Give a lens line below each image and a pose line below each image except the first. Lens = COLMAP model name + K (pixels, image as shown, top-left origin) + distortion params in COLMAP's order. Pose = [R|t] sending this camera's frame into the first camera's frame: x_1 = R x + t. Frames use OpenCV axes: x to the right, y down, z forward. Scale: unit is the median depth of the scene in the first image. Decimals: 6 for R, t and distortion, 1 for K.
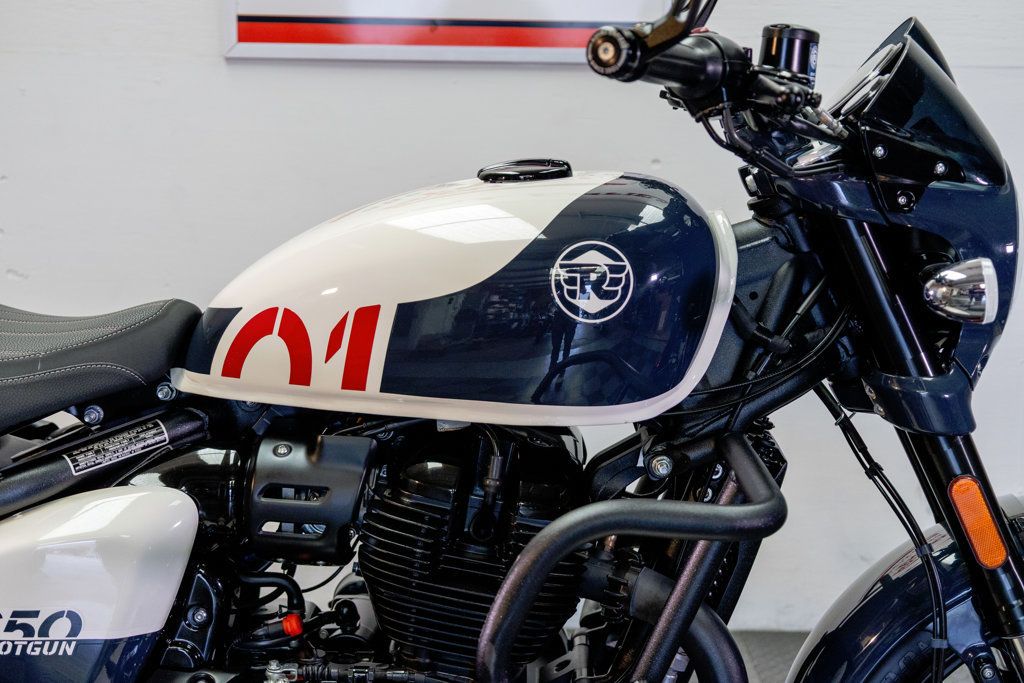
lens RADIAL K [[1434.8, 0, 512.0], [0, 1434.8, 341.5], [0, 0, 1]] dist [0.013164, -0.022226]
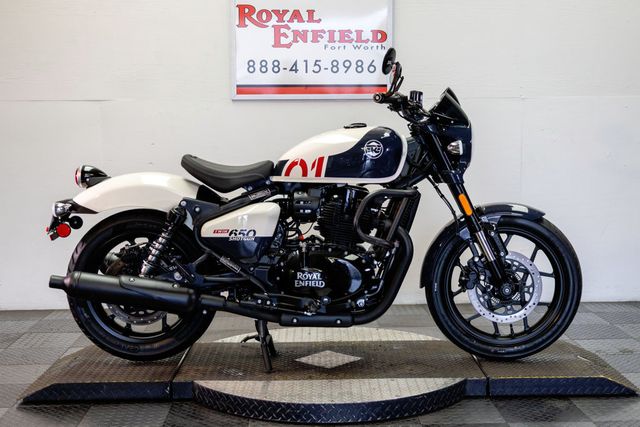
lens RADIAL K [[896.7, 0, 320.0], [0, 896.7, 213.5], [0, 0, 1]] dist [0.013164, -0.022226]
pose [[0.999297, -0.025027, 0.027921, -0.179391], [0.026757, 0.997628, -0.063415, 0.306956], [-0.026268, 0.064118, 0.997597, -1.626519]]
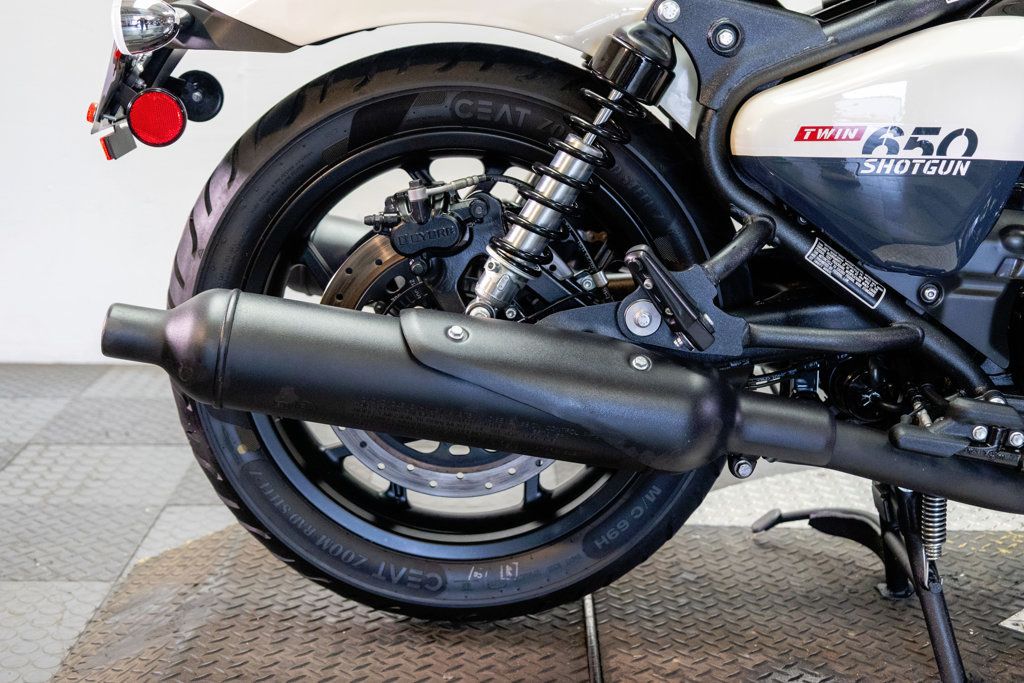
lens RADIAL K [[1431.3, 0, 510.3], [0, 1431.3, 332.0], [0, 0, 1]] dist [0.036249, -0.118224]
pose [[0.999873, -0.004130, 0.015372, -0.627197], [0.003237, 0.998331, 0.057653, 0.263763], [-0.015584, -0.057596, 0.998218, 0.002569]]
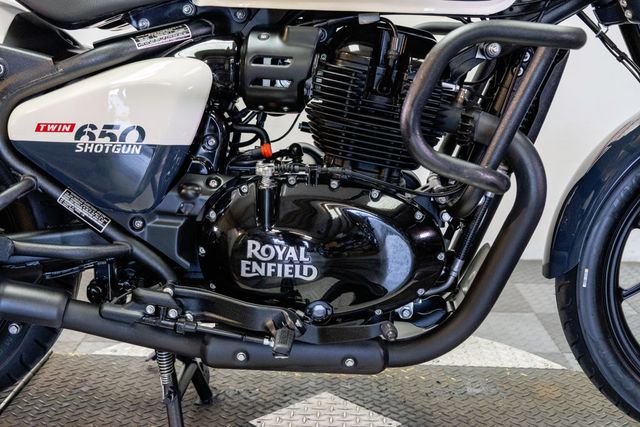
lens RADIAL K [[894.6, 0, 318.9], [0, 894.6, 207.6], [0, 0, 1]] dist [0.036249, -0.118224]
pose [[0.999964, 0.008413, 0.001061, -0.098018], [-0.008451, 0.998980, 0.044361, 0.228561], [-0.000686, -0.044368, 0.999015, -0.032535]]
